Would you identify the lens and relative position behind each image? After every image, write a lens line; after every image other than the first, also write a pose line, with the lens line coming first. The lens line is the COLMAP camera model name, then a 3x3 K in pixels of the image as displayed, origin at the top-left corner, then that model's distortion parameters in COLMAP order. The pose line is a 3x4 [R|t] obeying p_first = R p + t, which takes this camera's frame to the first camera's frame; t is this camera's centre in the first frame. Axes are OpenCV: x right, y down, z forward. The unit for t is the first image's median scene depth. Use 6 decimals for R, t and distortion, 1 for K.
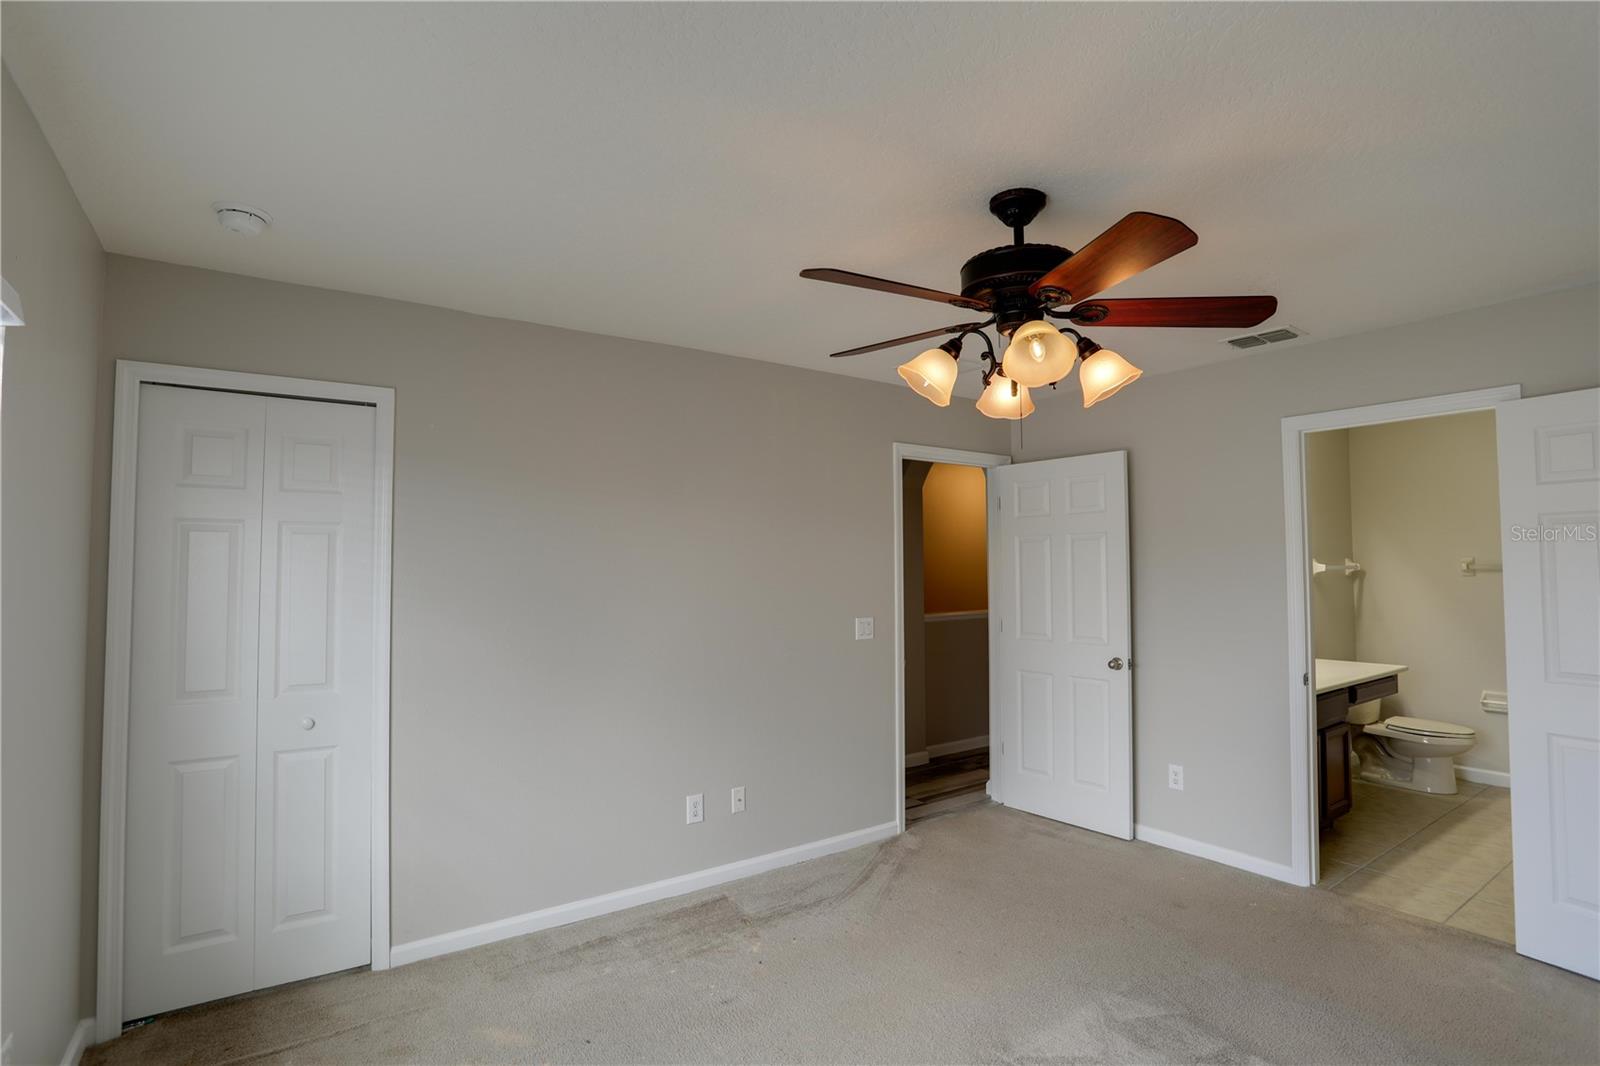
lens RADIAL K [[775.9, 0, 800.0], [0, 775.9, 533.0], [0, 0, 1]] dist [-0.081270, 0.032305]
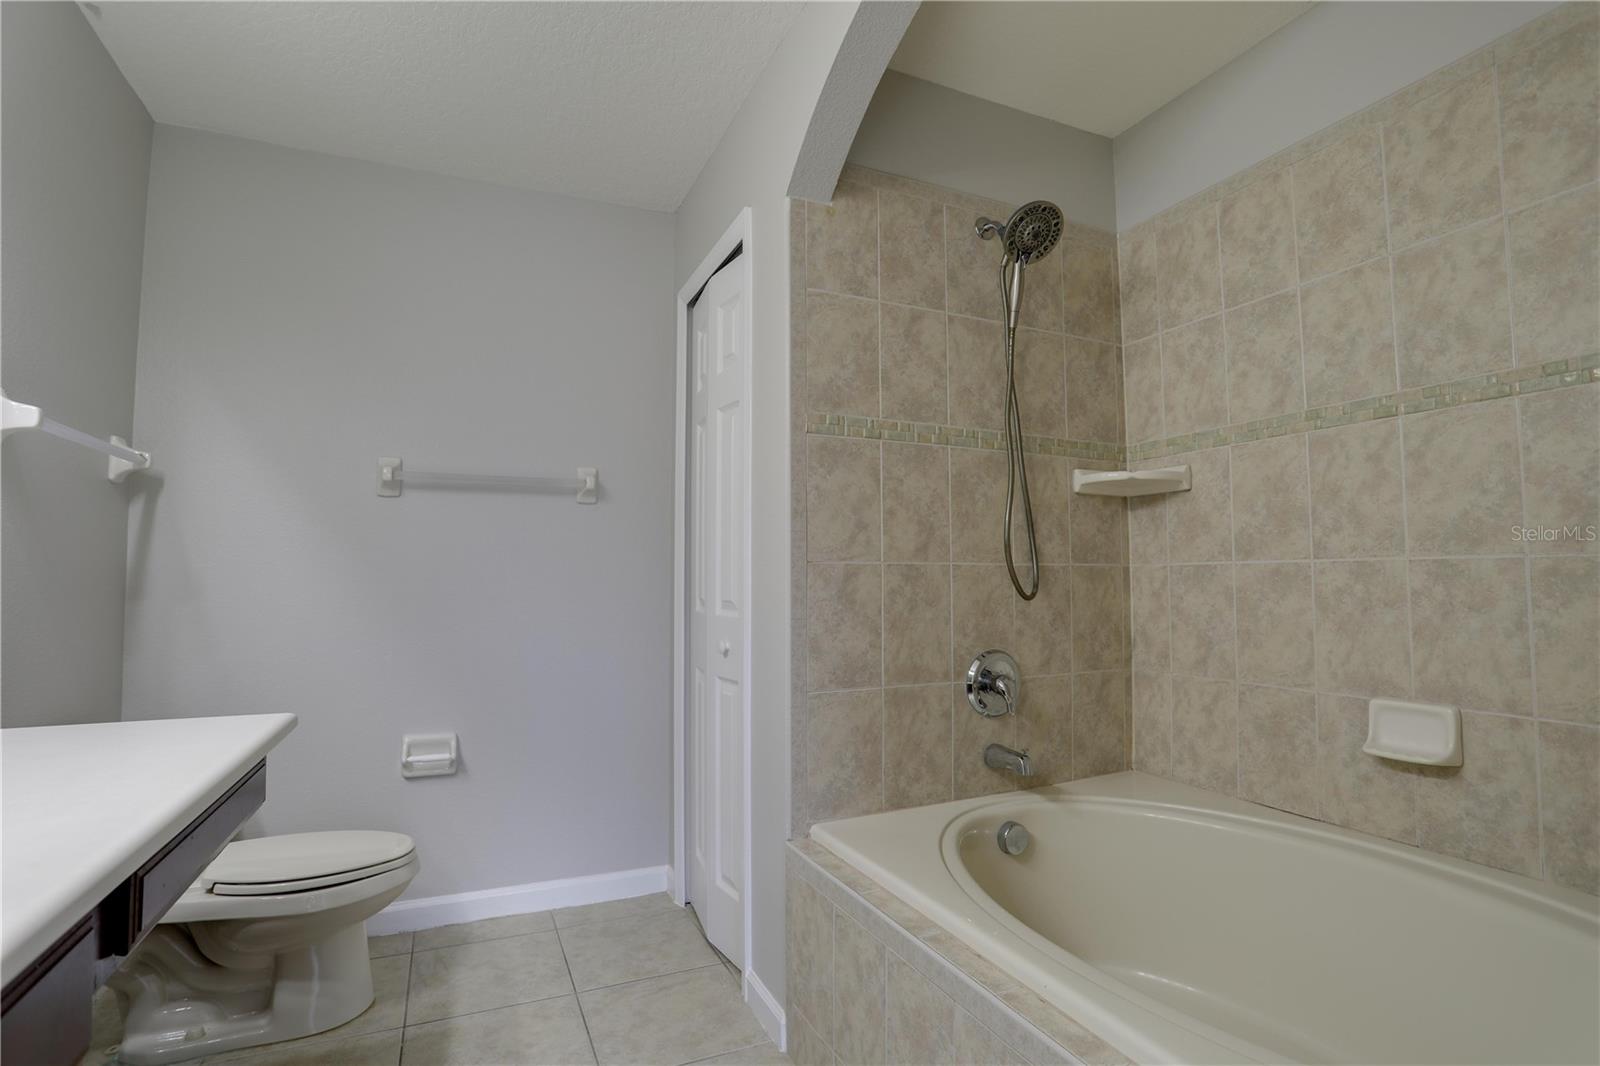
lens RADIAL K [[775.9, 0, 800.0], [0, 775.9, 533.0], [0, 0, 1]] dist [-0.081270, 0.032305]
pose [[0.178946, 0.063256, 0.981823, 0.476077], [-0.043185, 0.997474, -0.056394, 0.097745], [-0.982911, -0.032309, 0.181226, 0.657669]]
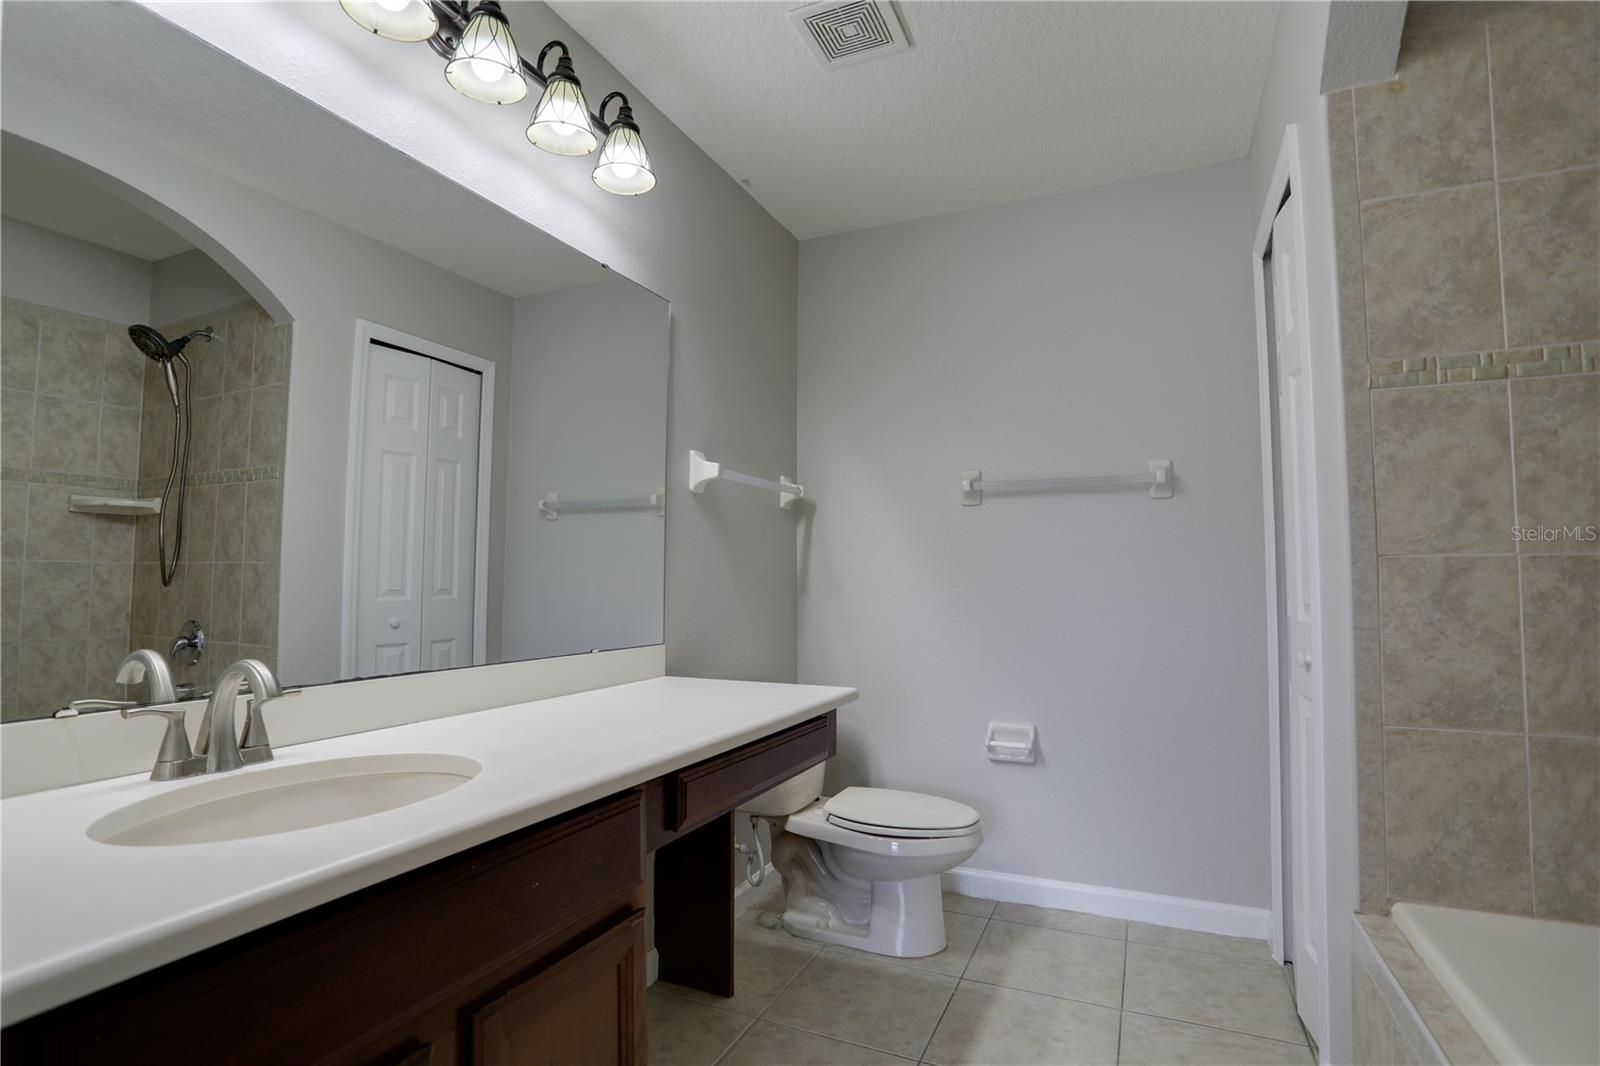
lens RADIAL K [[778.5, 0, 800.0], [0, 778.5, 533.0], [0, 0, 1]] dist [-0.075307, 0.032013]
pose [[0.859744, 0.035333, 0.509502, 0.517798], [-0.027334, 0.999358, -0.023178, 0.094309], [-0.509994, 0.006000, 0.860157, 0.589446]]
